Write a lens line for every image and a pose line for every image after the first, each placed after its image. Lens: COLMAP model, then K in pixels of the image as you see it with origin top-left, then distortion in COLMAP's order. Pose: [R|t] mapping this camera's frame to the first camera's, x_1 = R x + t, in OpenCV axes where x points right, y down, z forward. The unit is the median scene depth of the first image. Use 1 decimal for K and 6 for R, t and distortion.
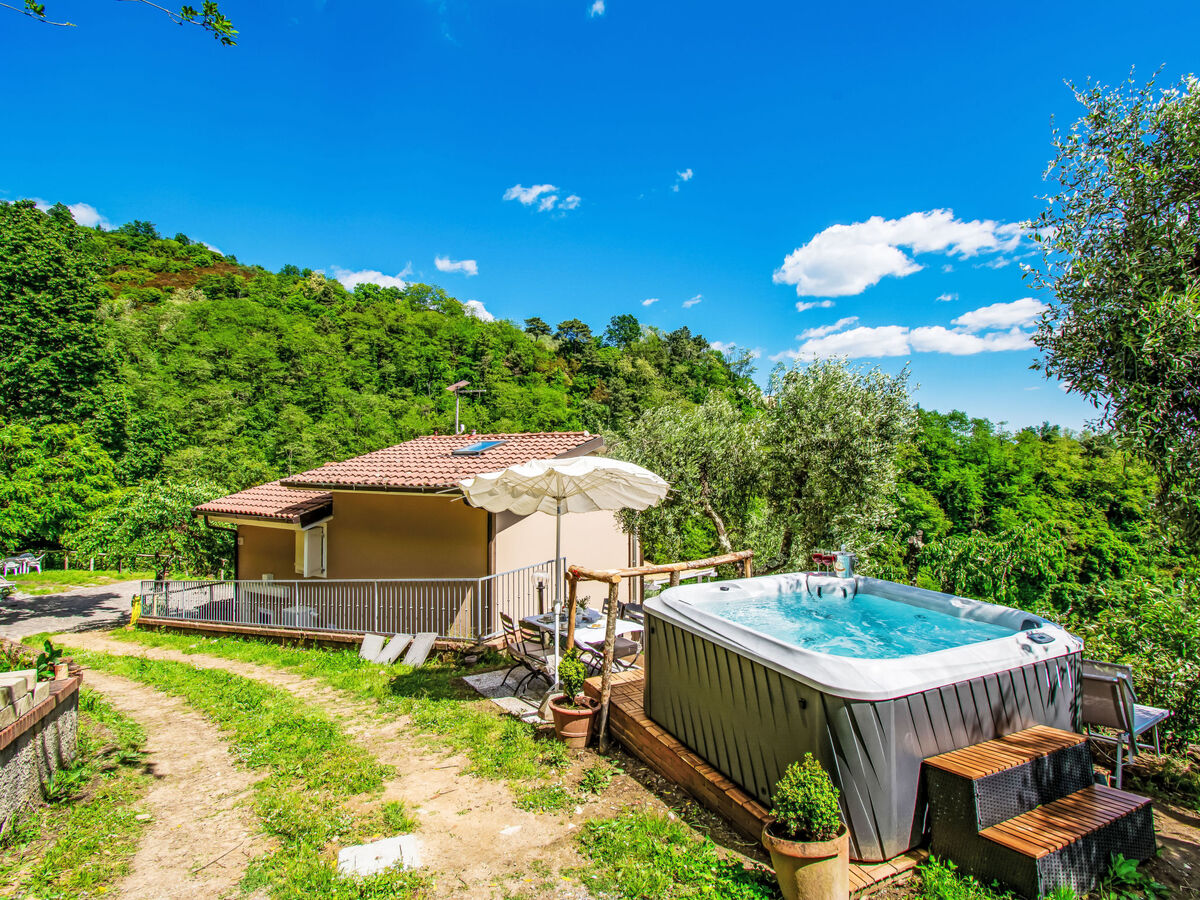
lens RADIAL K [[773.3, 0, 576.6], [0, 773.3, 445.7], [0, 0, 1]] dist [0.004897, -0.038274]
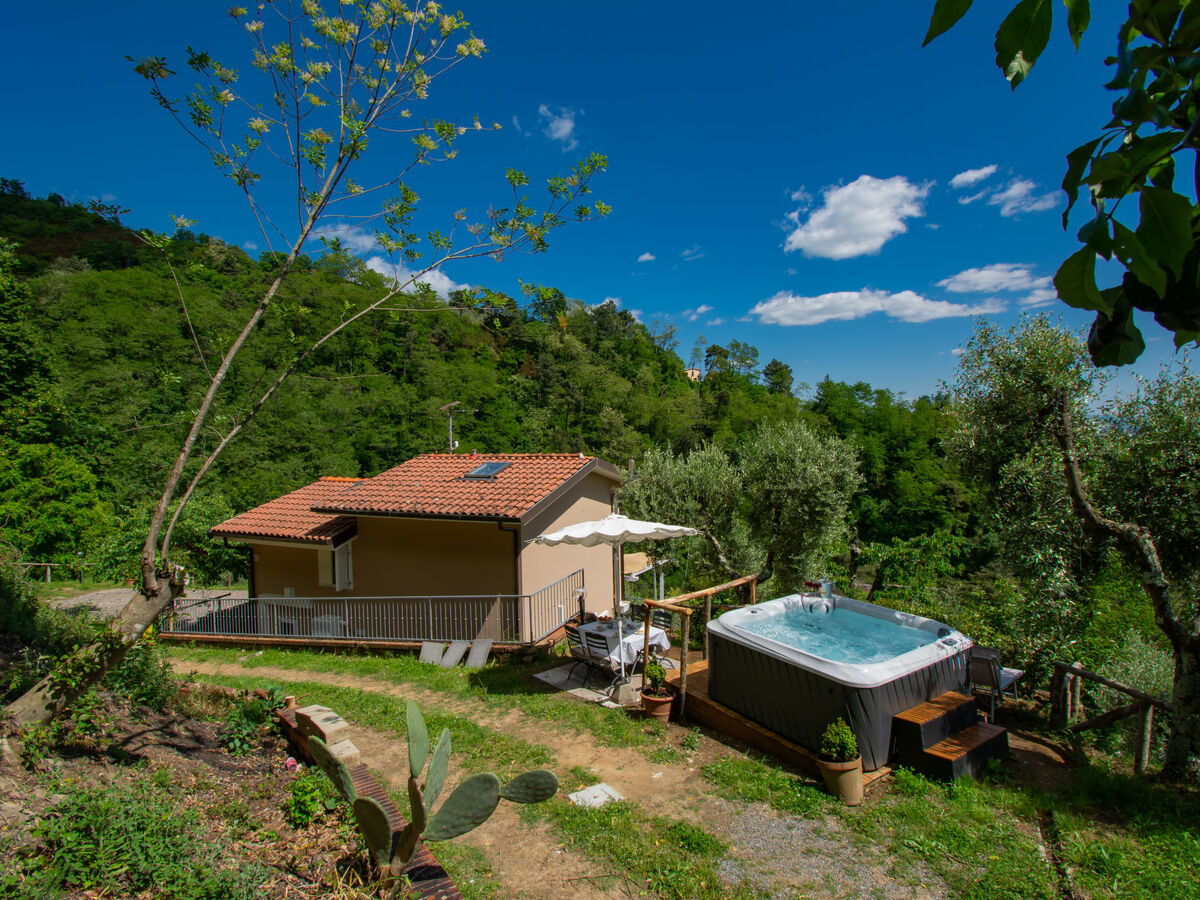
lens RADIAL K [[838.8, 0, 600.0], [0, 838.8, 450.0], [0, 0, 1]] dist [-0.002423, -0.000700]
pose [[0.985657, -0.030278, 0.166021, -0.067731], [0.017802, 0.996939, 0.076131, -0.047971], [-0.167818, -0.072083, 0.983179, -0.099262]]
